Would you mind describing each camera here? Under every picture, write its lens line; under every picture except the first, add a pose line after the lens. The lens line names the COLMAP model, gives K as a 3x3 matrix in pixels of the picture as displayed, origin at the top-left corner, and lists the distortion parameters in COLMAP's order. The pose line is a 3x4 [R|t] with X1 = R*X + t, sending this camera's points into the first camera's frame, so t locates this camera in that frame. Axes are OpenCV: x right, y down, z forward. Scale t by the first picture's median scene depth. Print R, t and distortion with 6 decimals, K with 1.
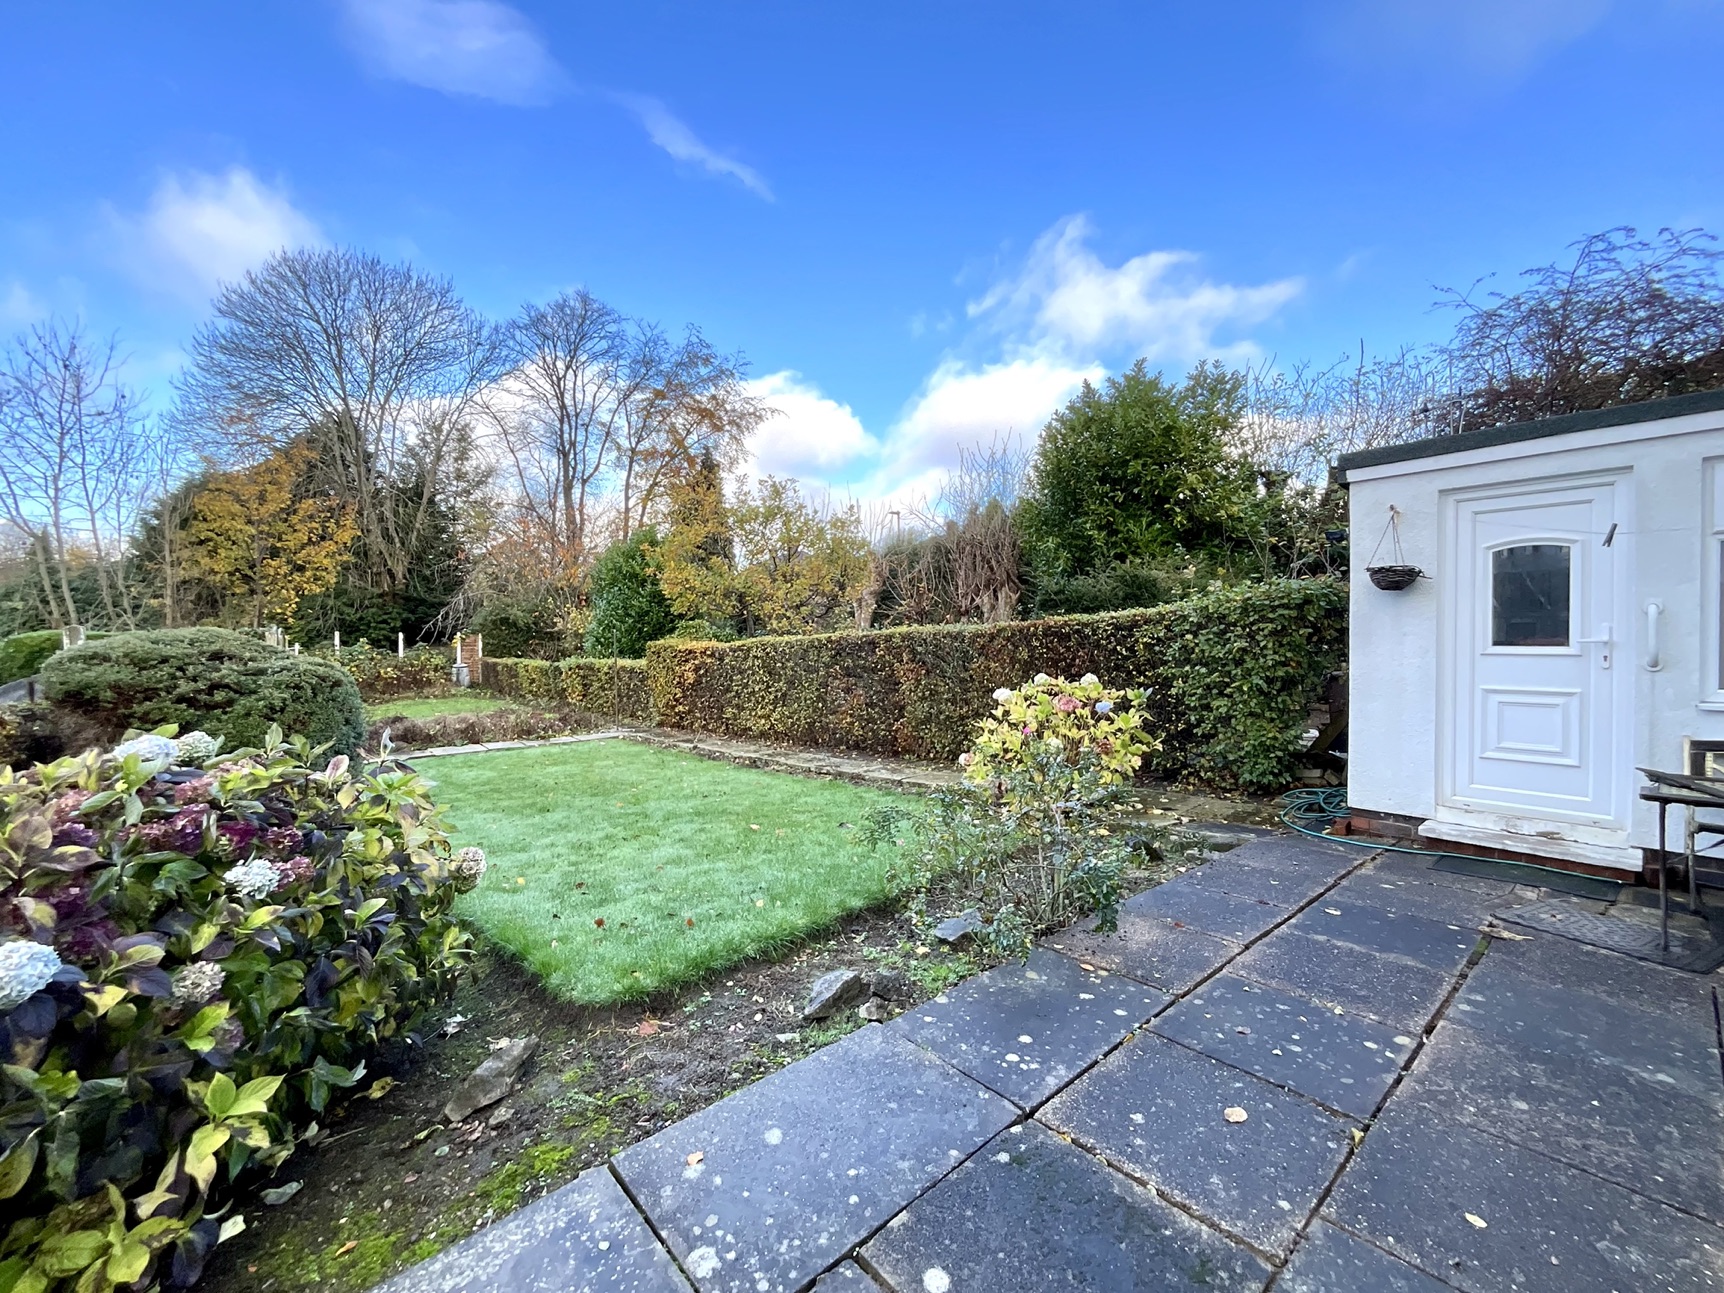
lens RADIAL K [[703.3, 0, 862.0], [0, 703.3, 646.5], [0, 0, 1]] dist [-0.001642, 0.000091]
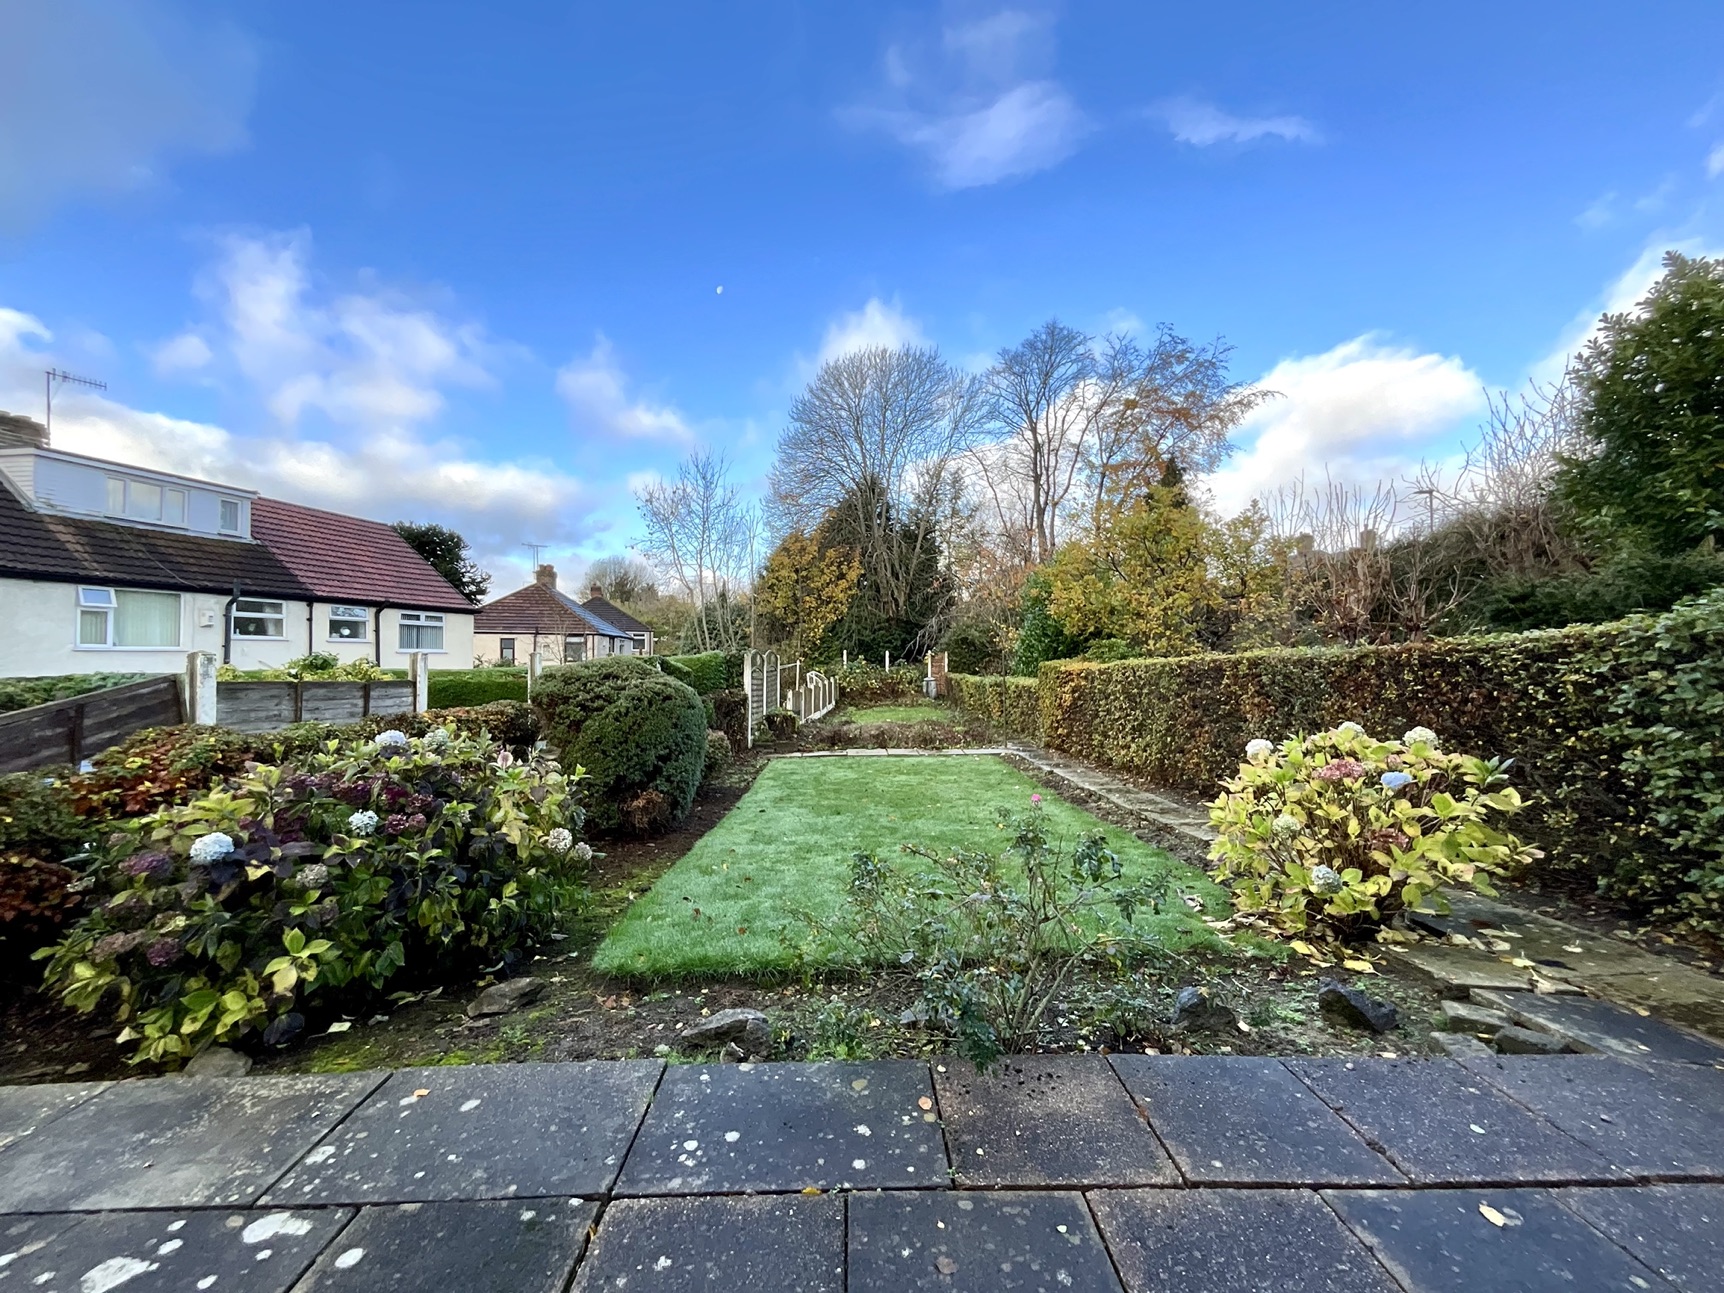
lens RADIAL K [[703.3, 0, 862.0], [0, 703.3, 646.5], [0, 0, 1]] dist [-0.001642, 0.000091]
pose [[0.765484, -0.004288, -0.643441, 0.118823], [-0.009065, 0.999807, -0.017447, -0.007366], [0.643392, 0.019188, 0.765297, 0.050701]]
